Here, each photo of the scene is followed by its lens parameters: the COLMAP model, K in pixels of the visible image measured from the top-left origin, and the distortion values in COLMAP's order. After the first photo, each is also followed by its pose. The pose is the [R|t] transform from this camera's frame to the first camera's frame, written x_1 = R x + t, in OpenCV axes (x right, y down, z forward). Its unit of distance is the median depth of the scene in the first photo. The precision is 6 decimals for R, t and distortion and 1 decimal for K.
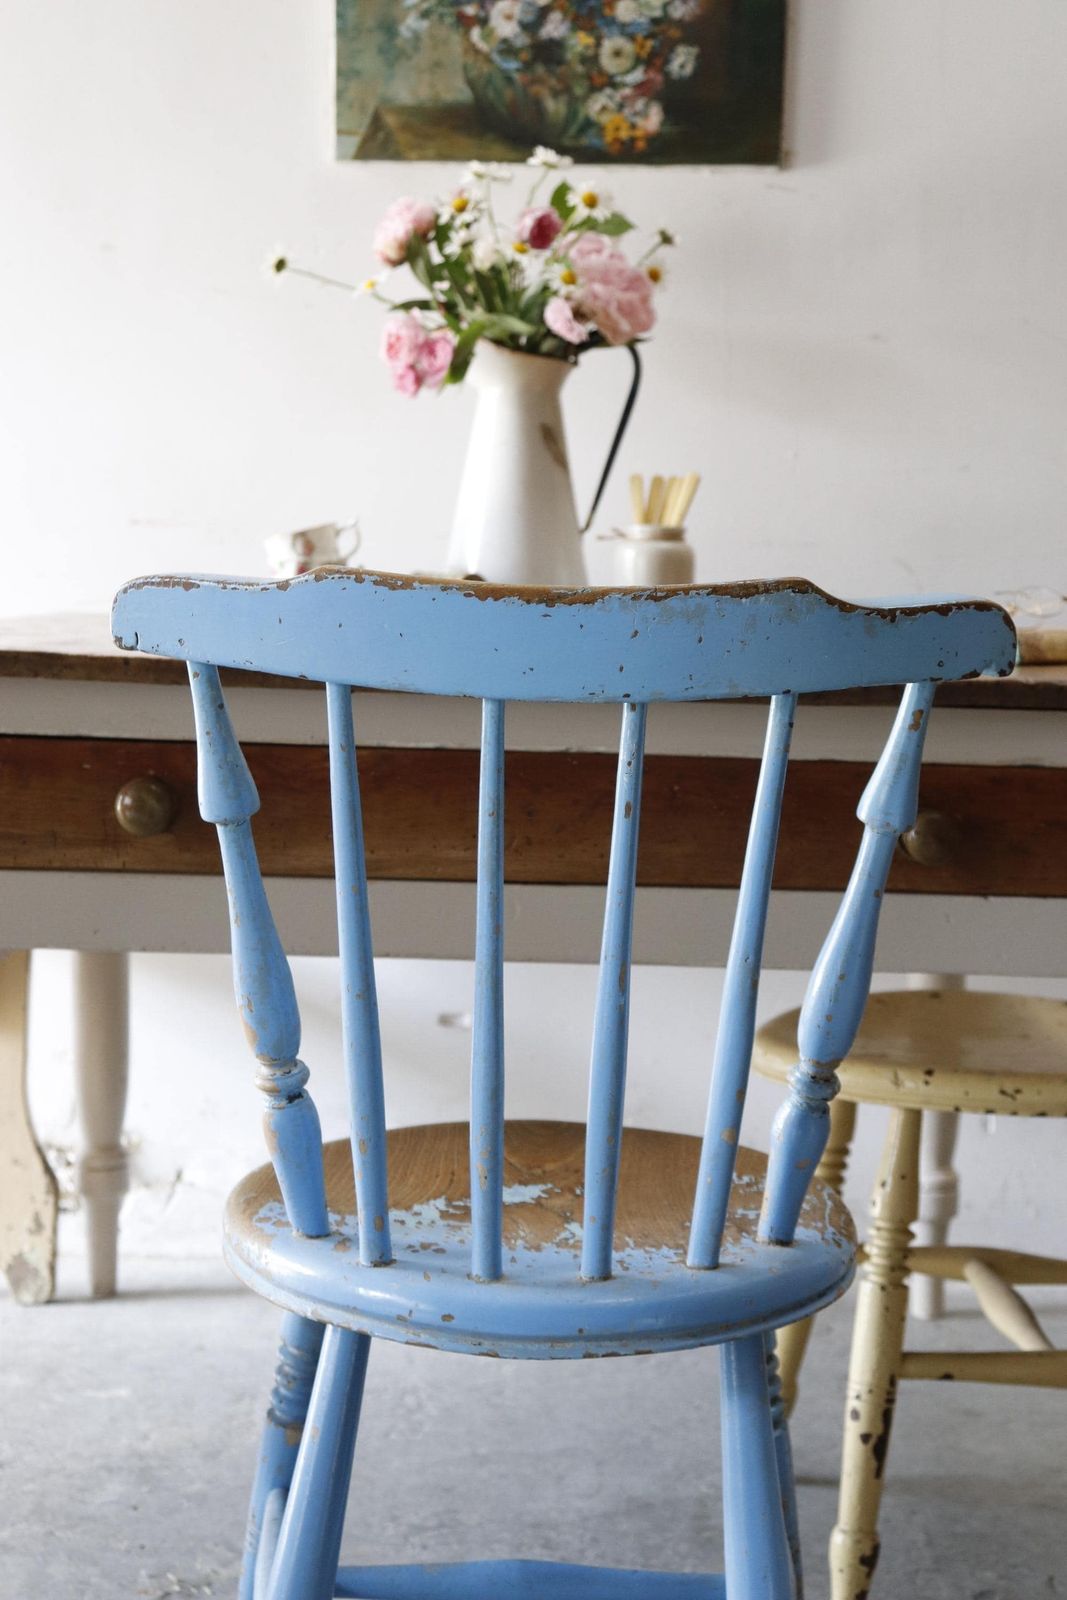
lens RADIAL K [[2613.0, 0, 525.4], [0, 2613.0, 805.1], [0, 0, 1]] dist [0.126460, 0.241231]
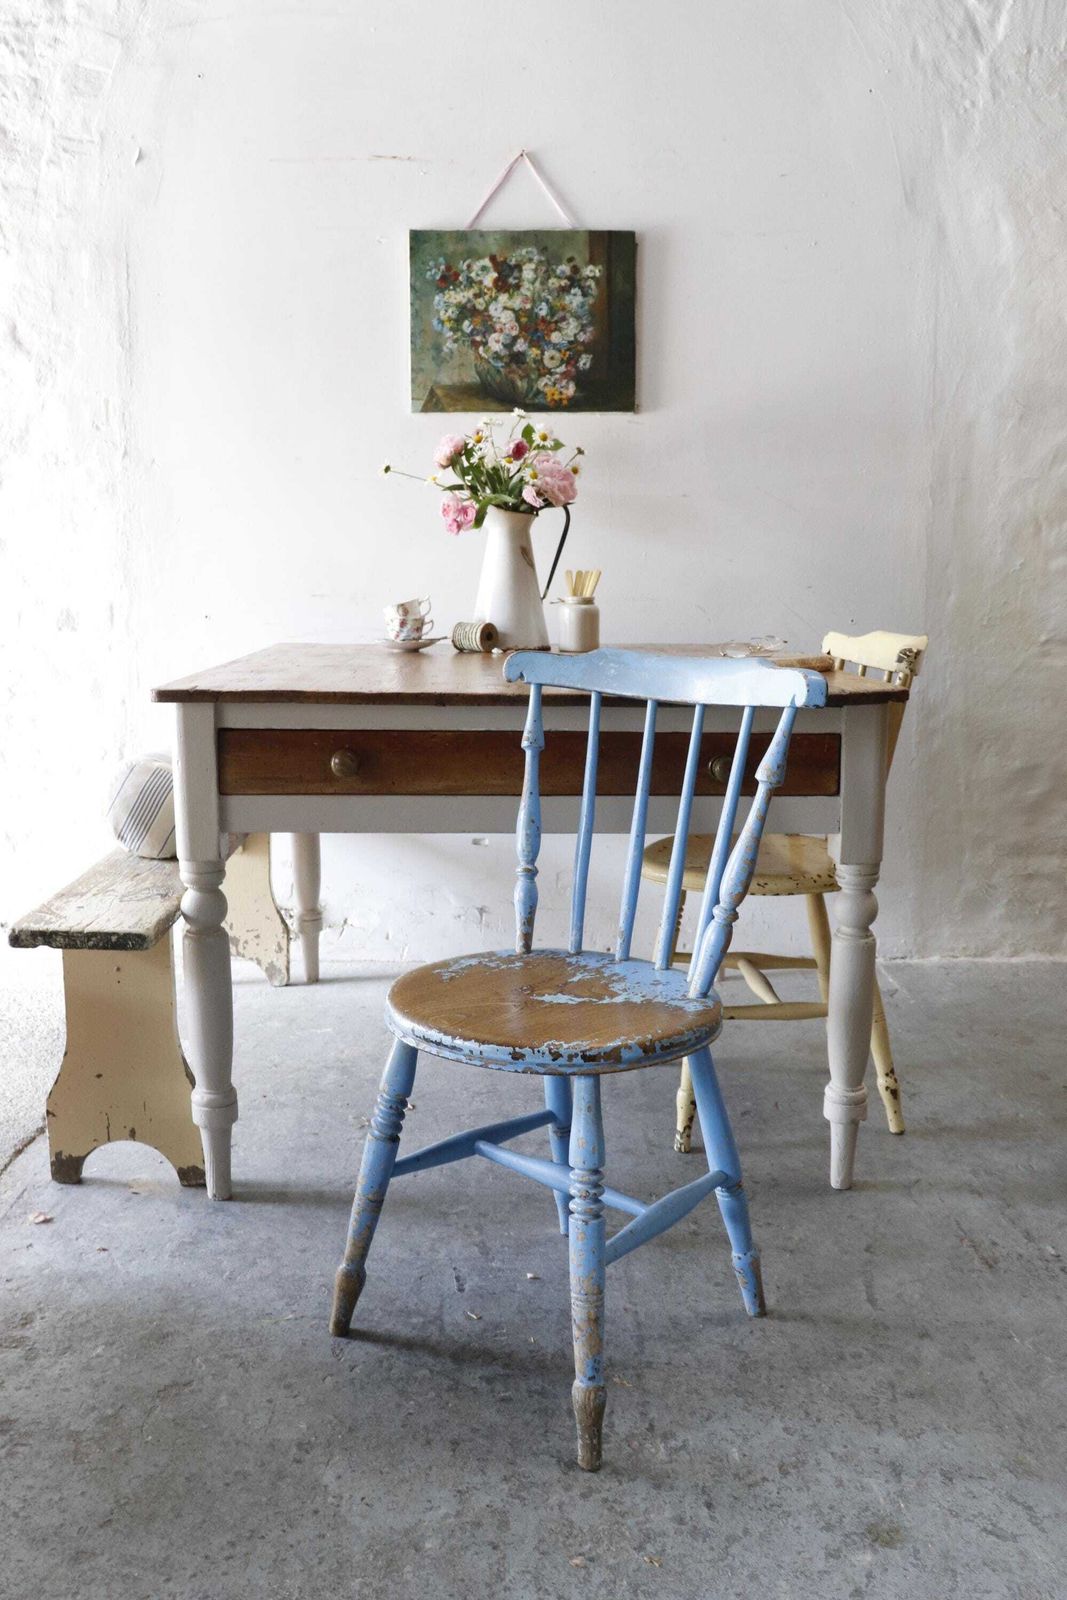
lens RADIAL K [[1382.6, 0, 533.5], [0, 1382.6, 800.0], [0, 0, 1]] dist [-0.172245, 0.162659]
pose [[0.999240, -0.024370, 0.030418, -0.020821], [0.021998, 0.996865, 0.076001, -0.033051], [-0.032174, -0.075274, 0.996644, -0.054837]]
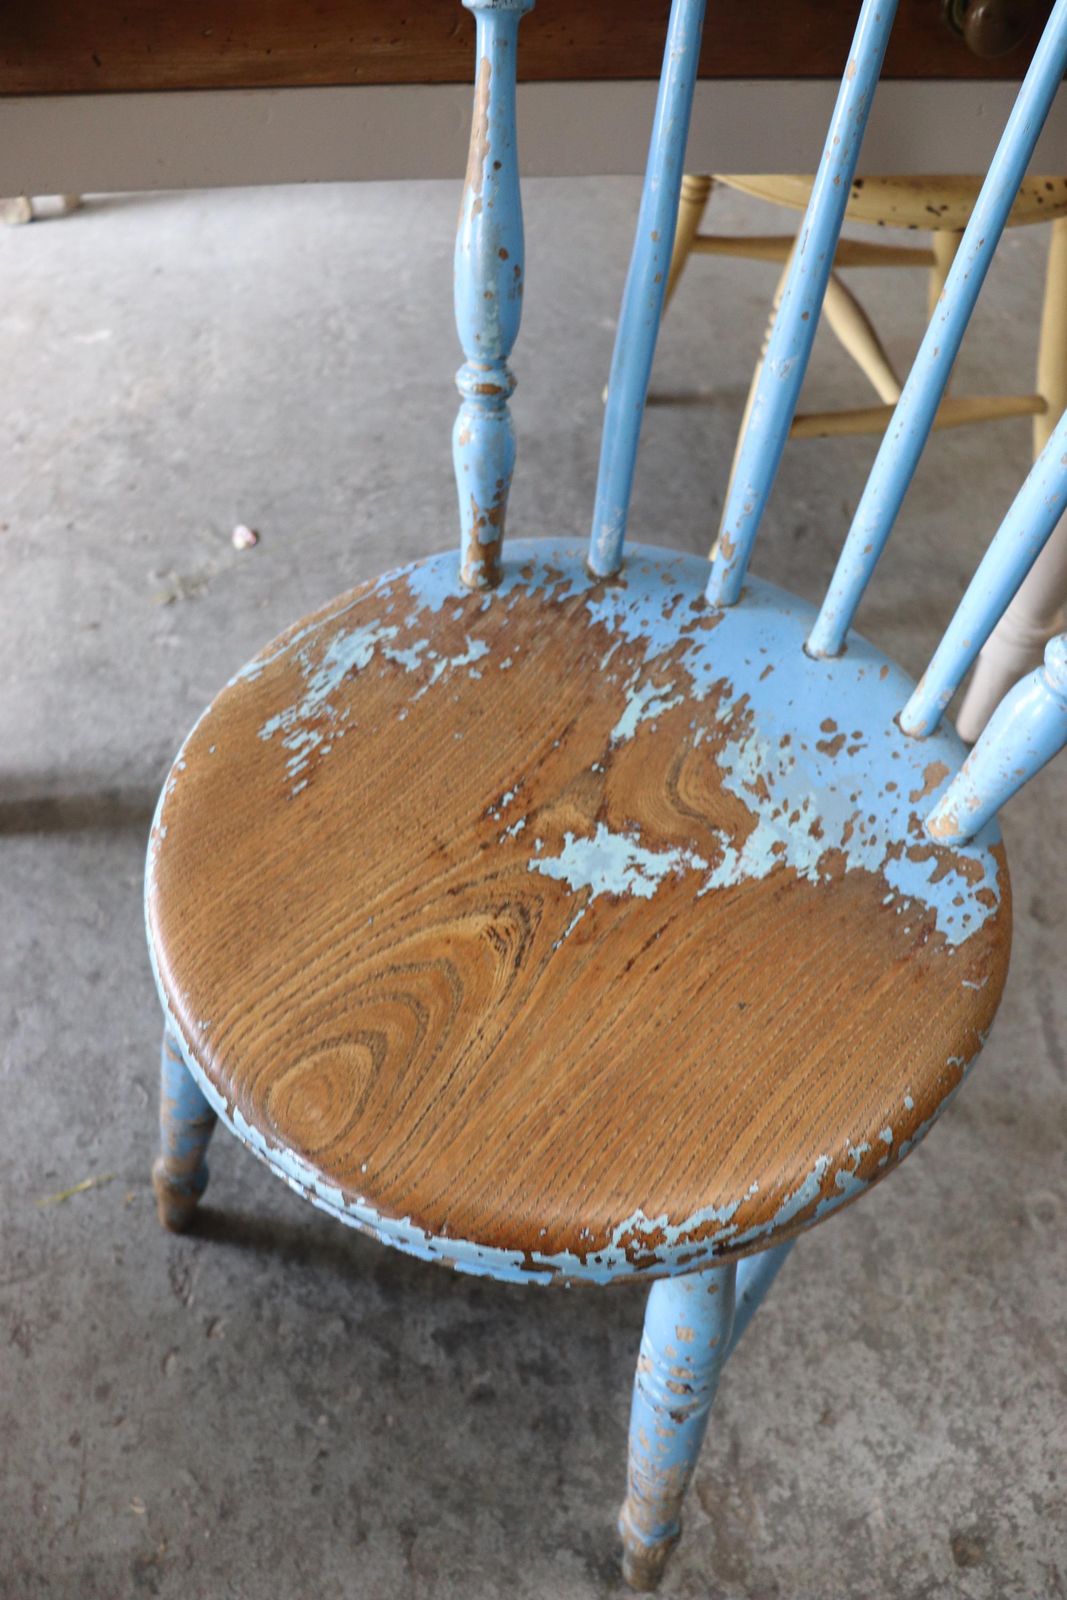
lens RADIAL K [[1310.3, 0, 525.5], [0, 1310.3, 809.6], [0, 0, 1]] dist [-0.180248, 0.154638]
pose [[0.992312, -0.092694, 0.082002, -0.023510], [0.002267, 0.676093, 0.736813, -0.066360], [-0.123739, -0.730963, 0.671105, 0.399769]]
